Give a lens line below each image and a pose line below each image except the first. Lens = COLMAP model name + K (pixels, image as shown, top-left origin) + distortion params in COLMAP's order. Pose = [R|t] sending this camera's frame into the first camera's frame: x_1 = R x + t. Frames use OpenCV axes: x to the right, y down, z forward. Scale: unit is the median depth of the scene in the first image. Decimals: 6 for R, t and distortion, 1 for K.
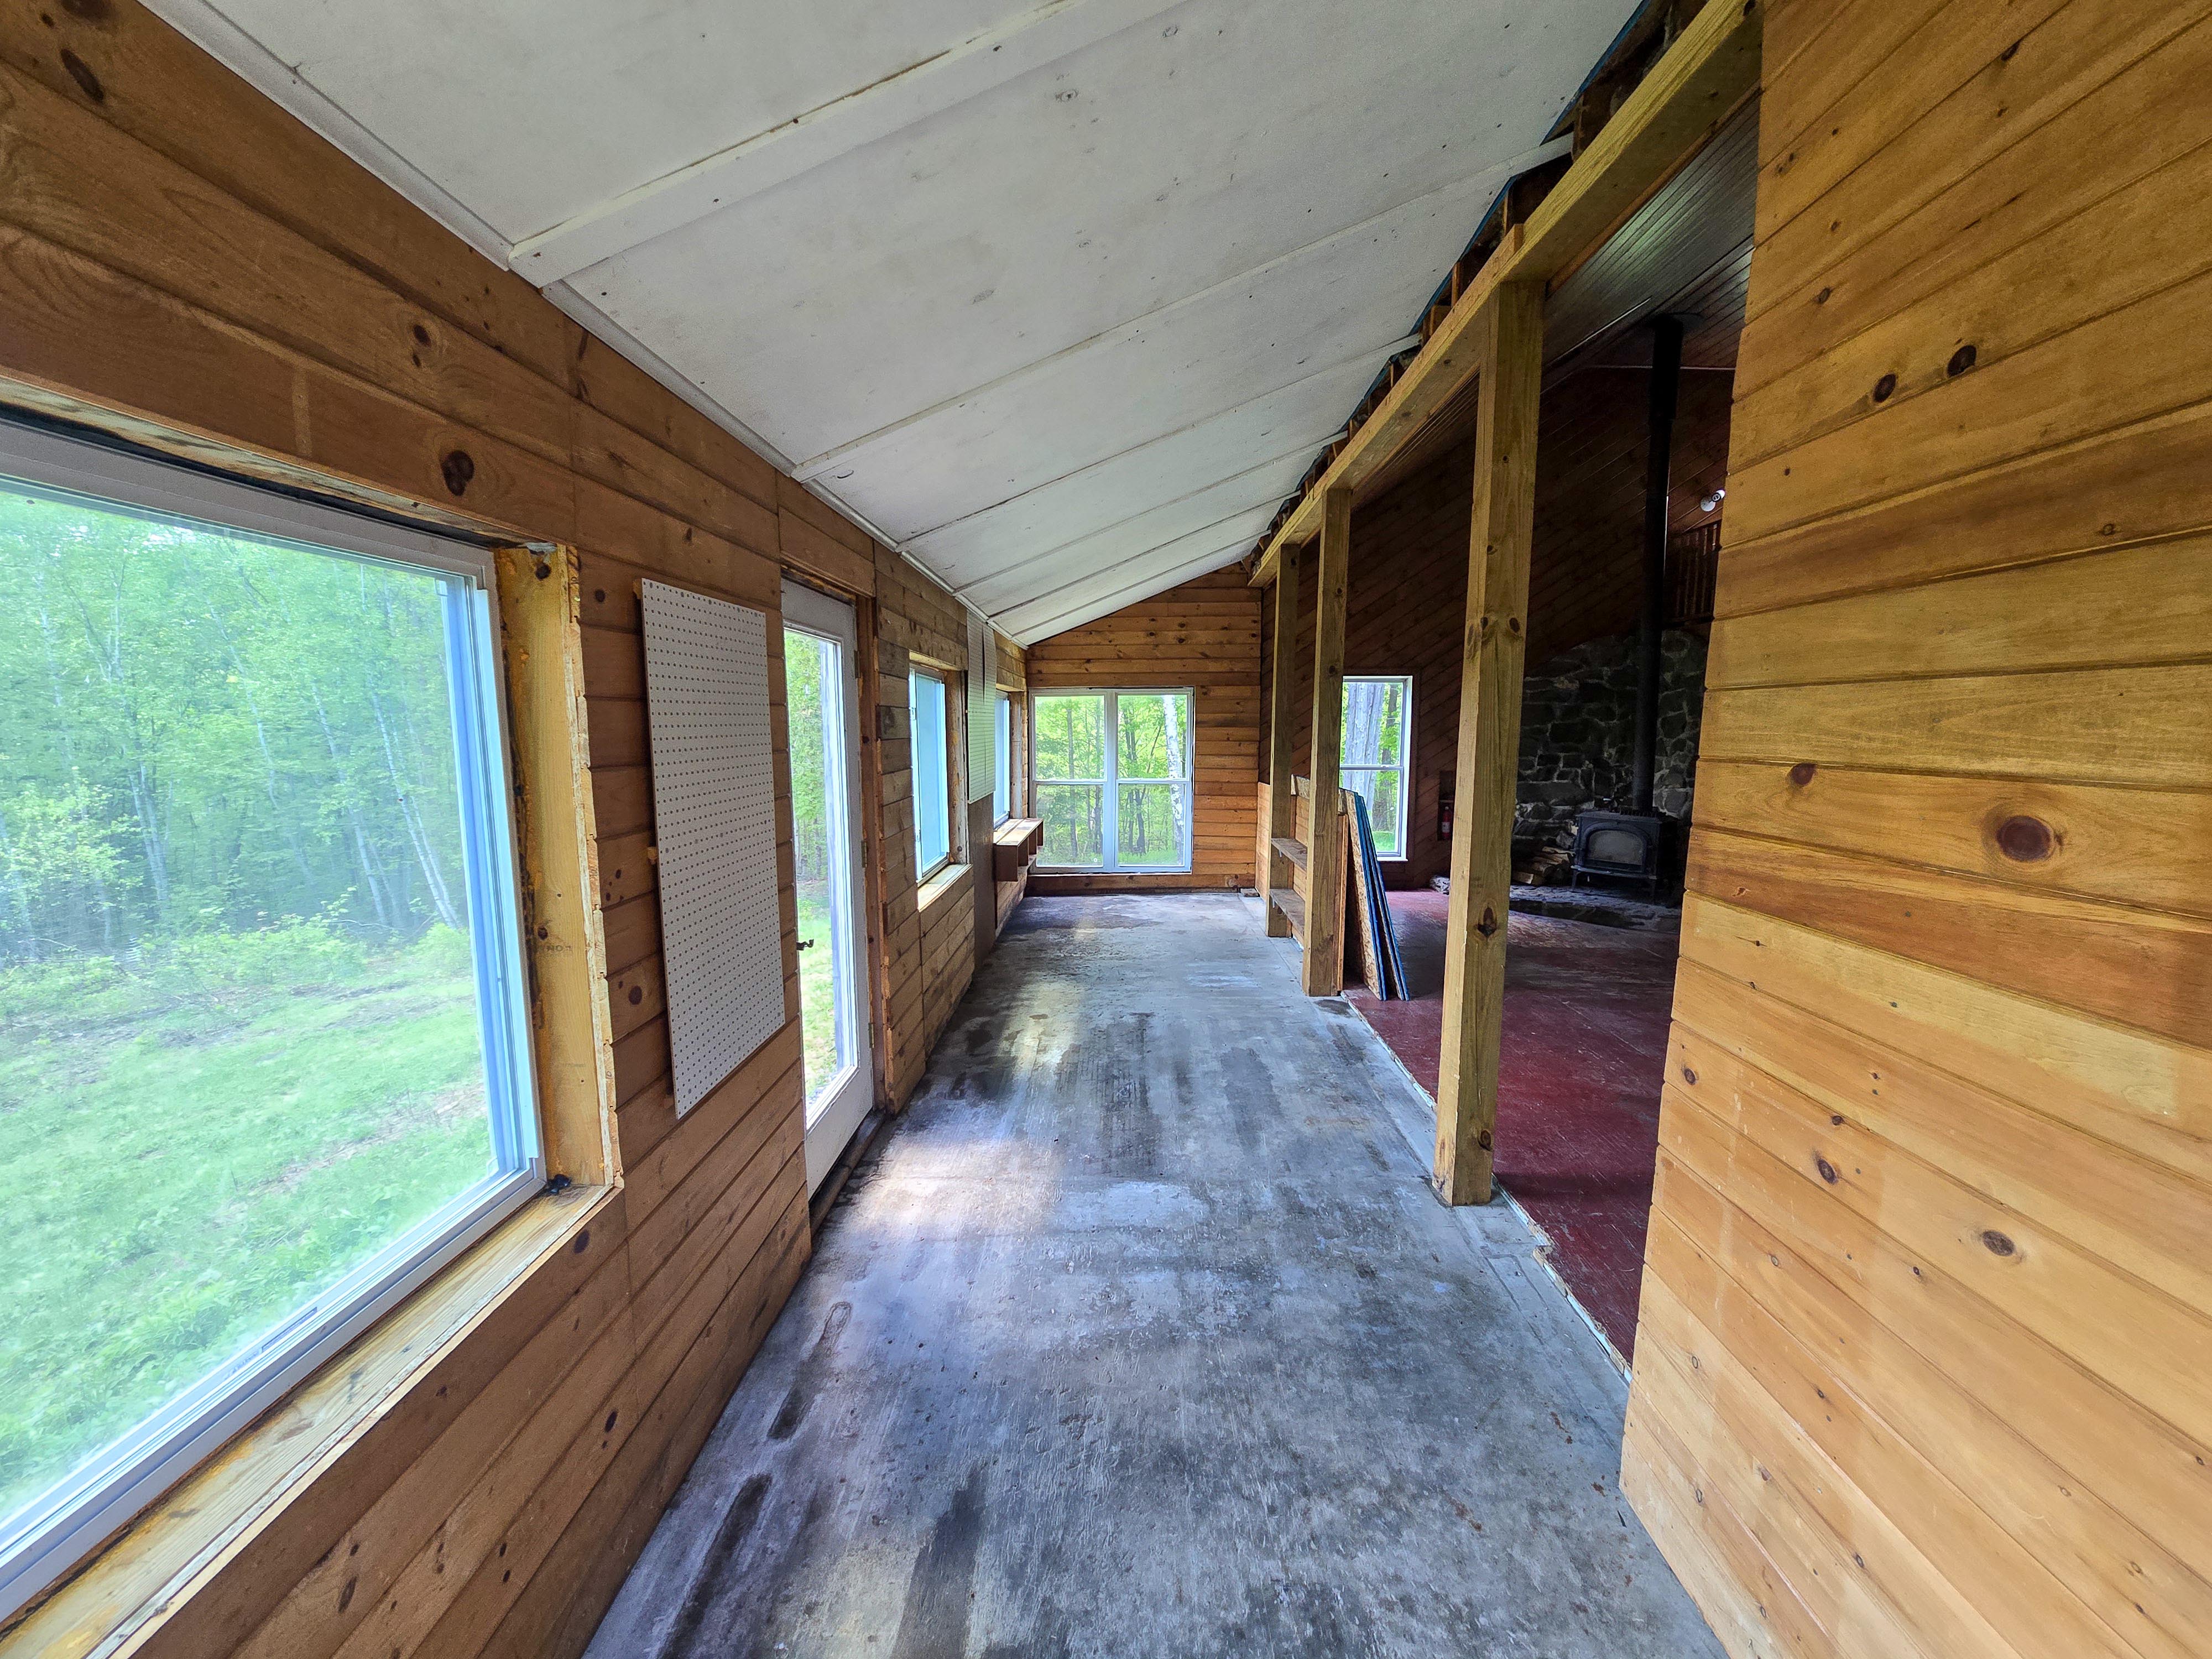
lens RADIAL K [[902.6, 0, 1123.5], [0, 902.6, 829.5], [0, 0, 1]] dist [-0.006014, 0.001721]
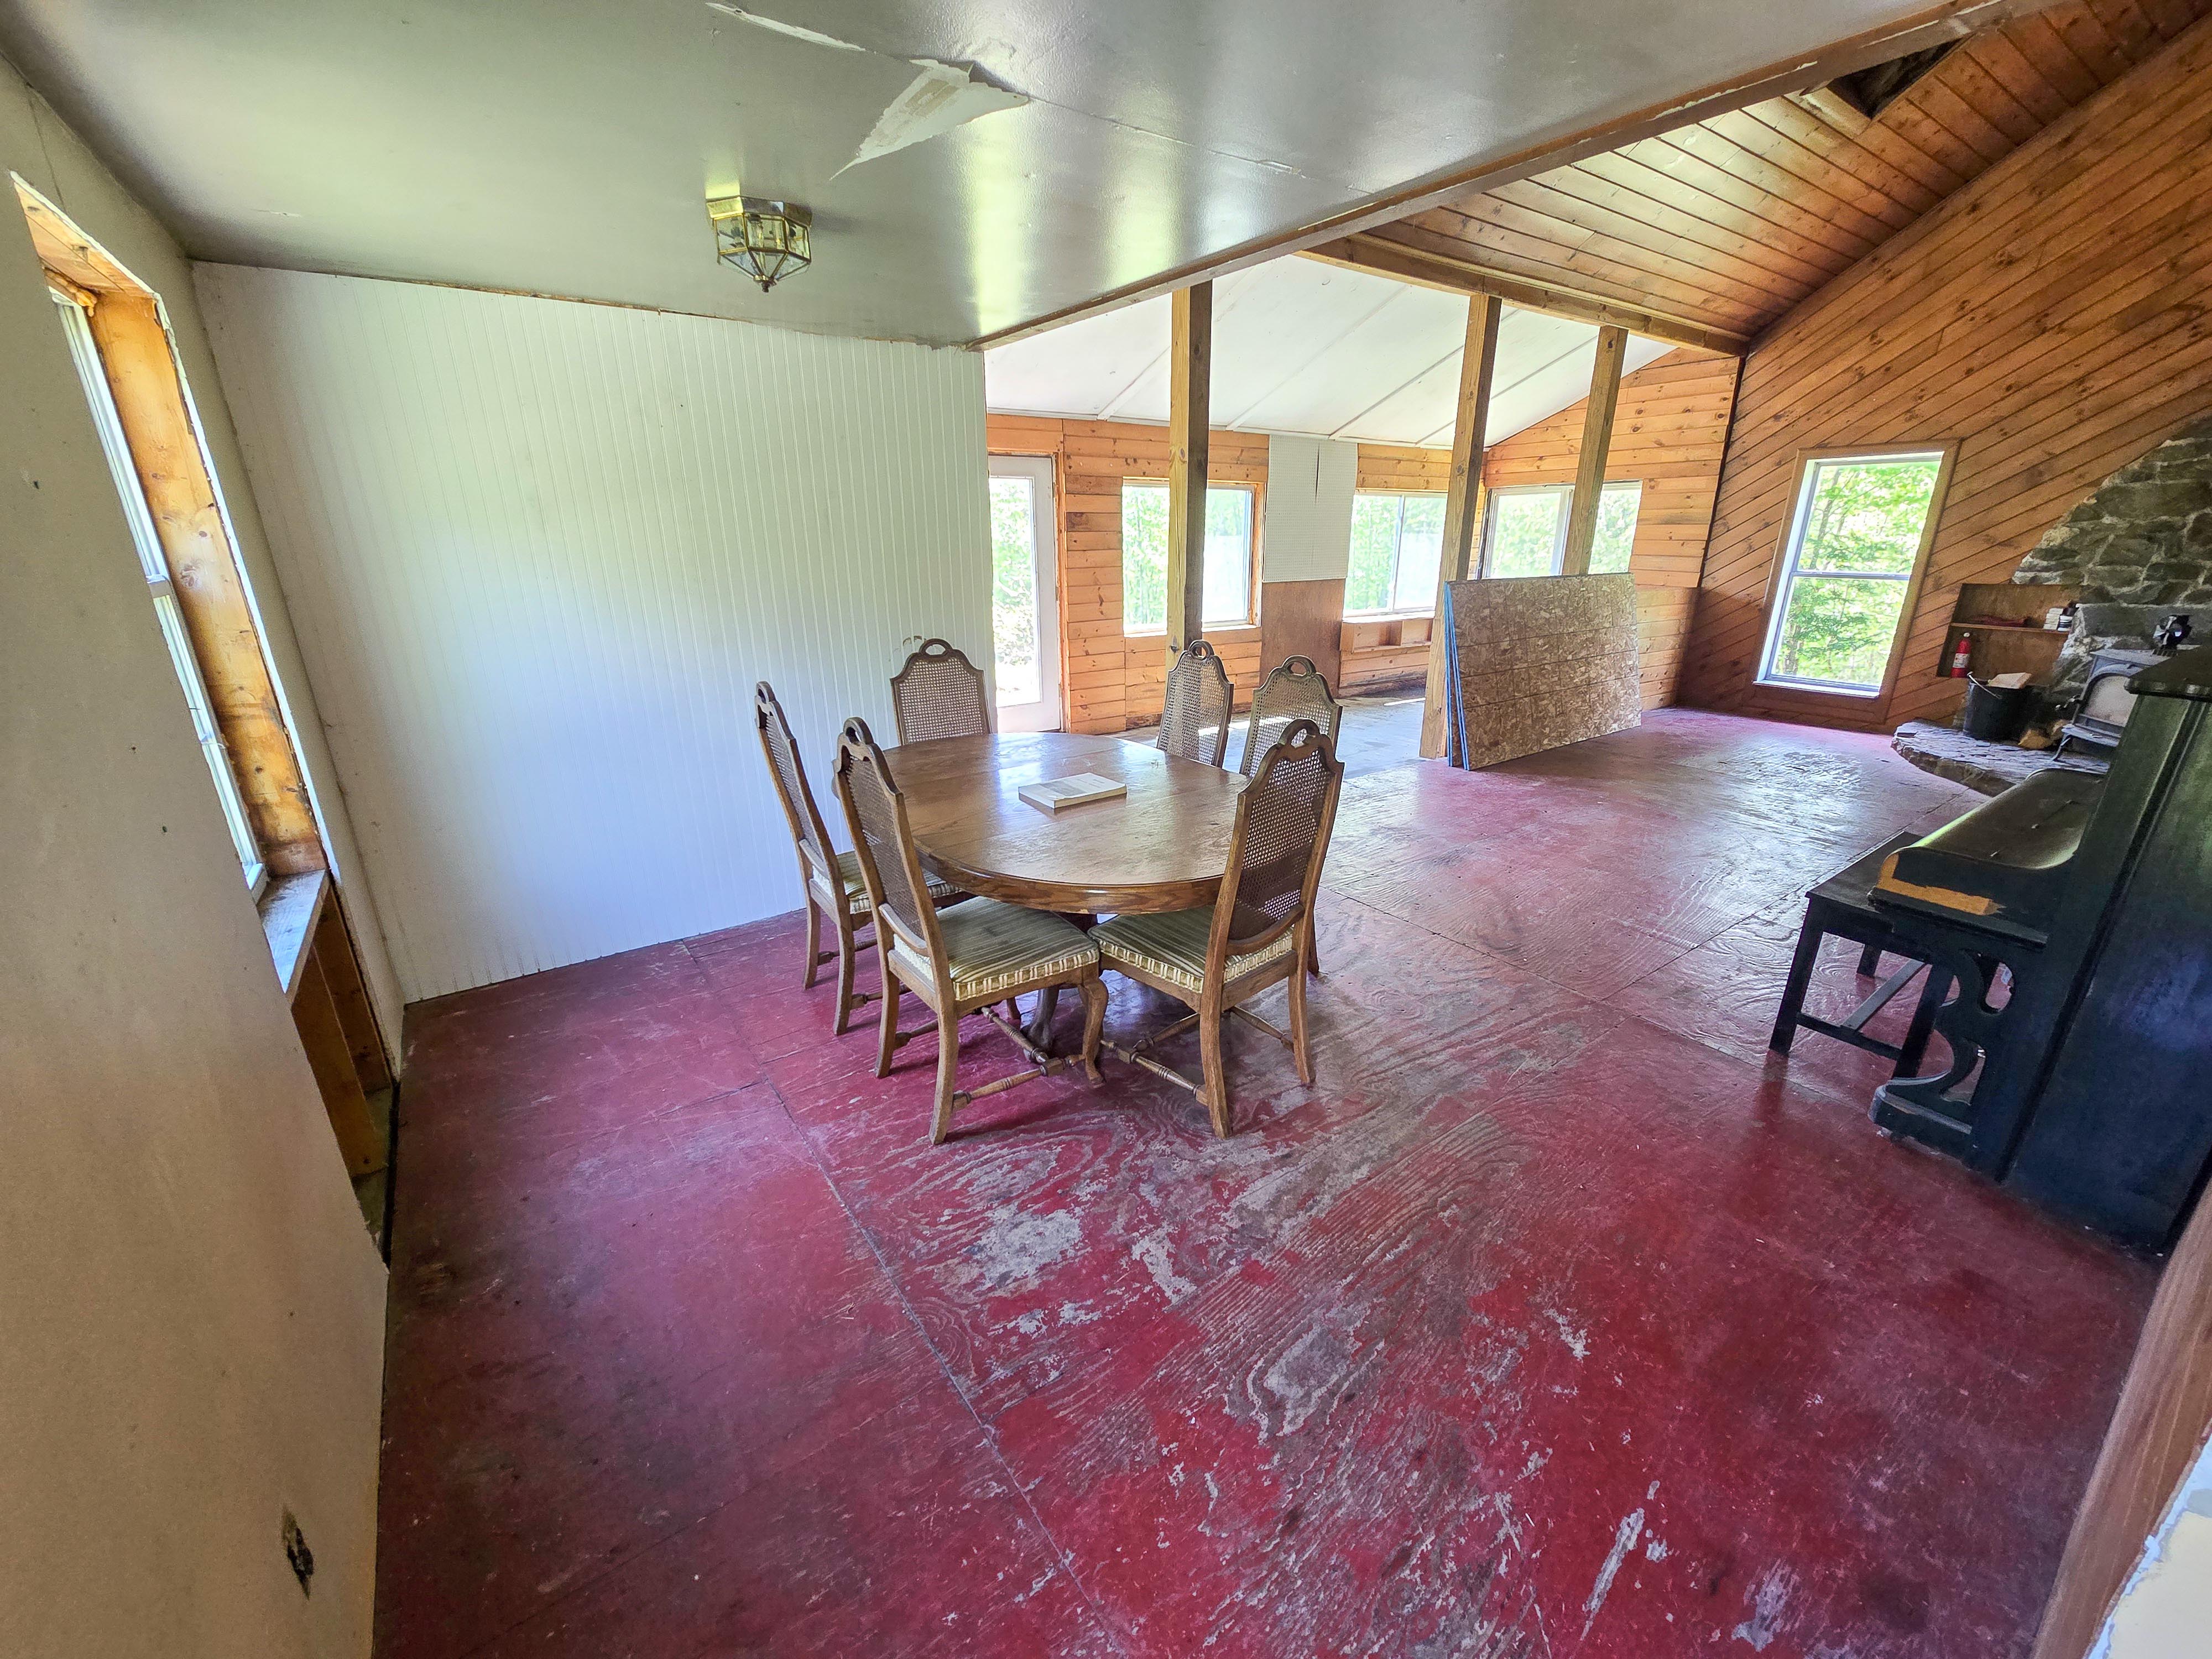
lens RADIAL K [[902.6, 0, 1114.8], [0, 902.6, 835.7], [0, 0, 1]] dist [-0.006014, 0.001721]
pose [[0.585521, 0.255352, -0.769390, 0.581087], [-0.088231, 0.963529, 0.252640, 0.011143], [0.805841, -0.080041, 0.586697, -0.029947]]
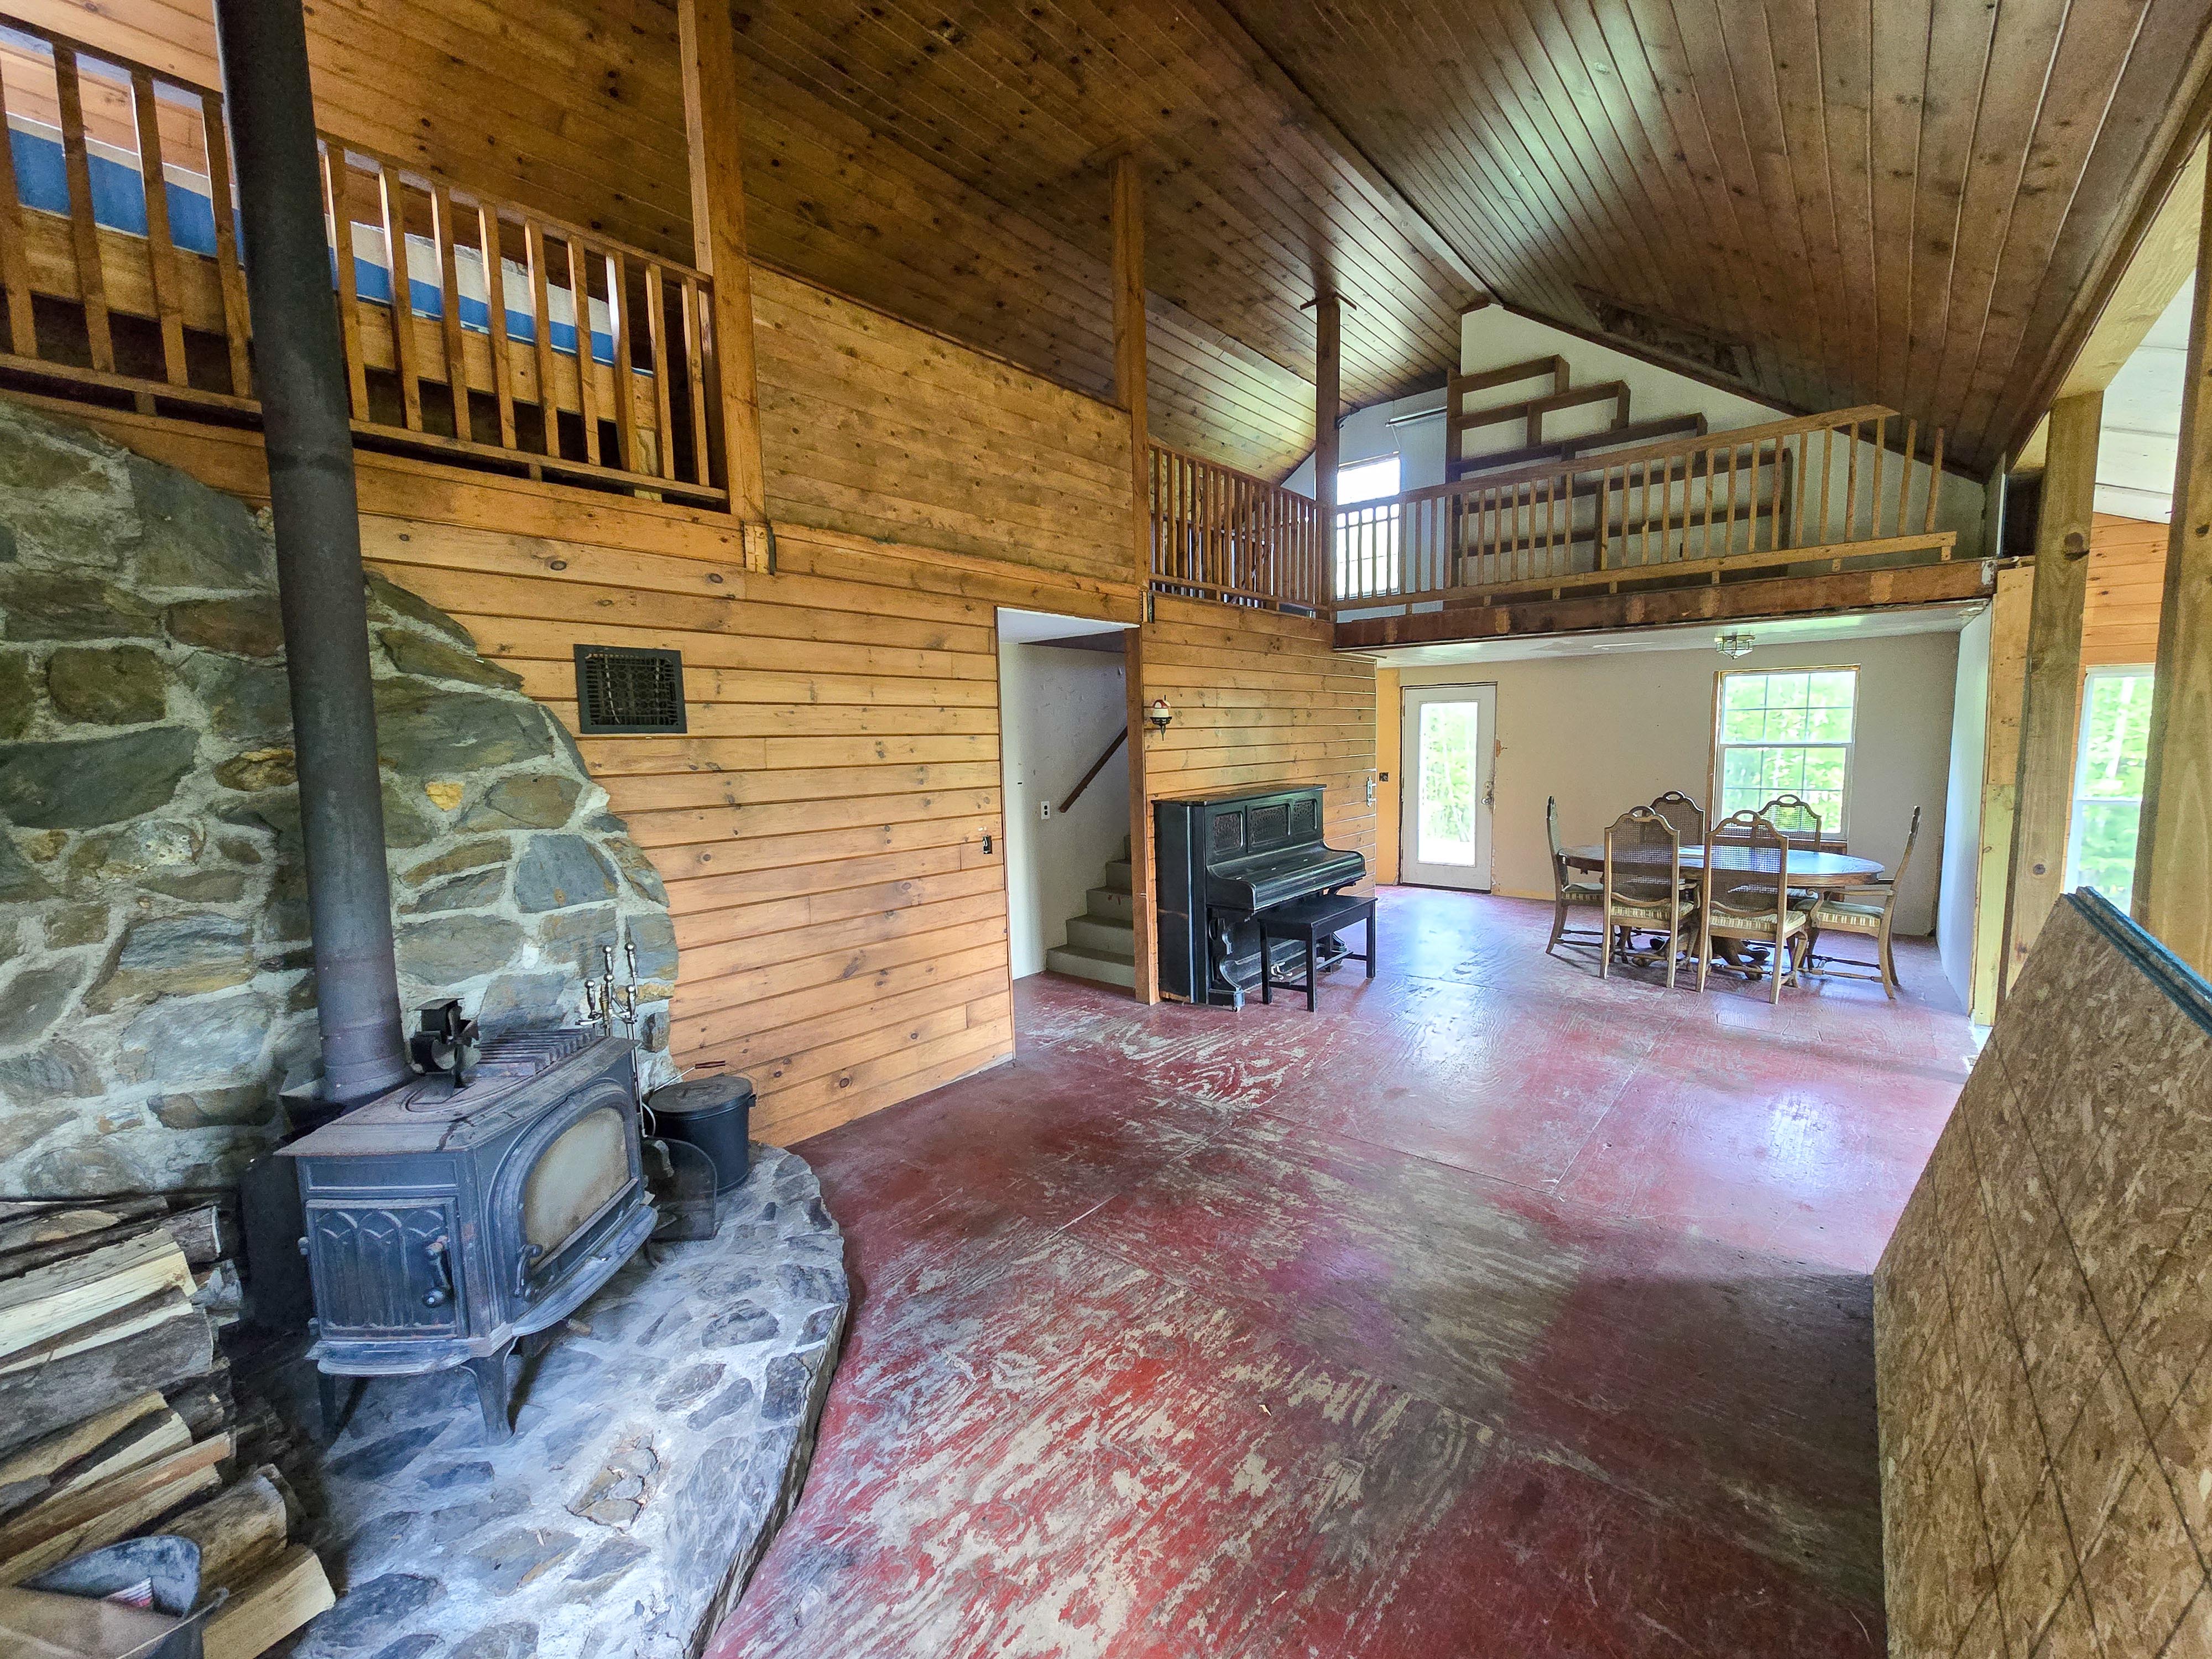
lens RADIAL K [[902.6, 0, 1123.3], [0, 902.6, 831.9], [0, 0, 1]] dist [-0.006014, 0.001721]
pose [[-0.770070, -0.060567, 0.635078, 0.202026], [0.090418, 0.975072, 0.202628, -0.120391], [-0.631520, 0.213460, -0.745398, 0.966656]]
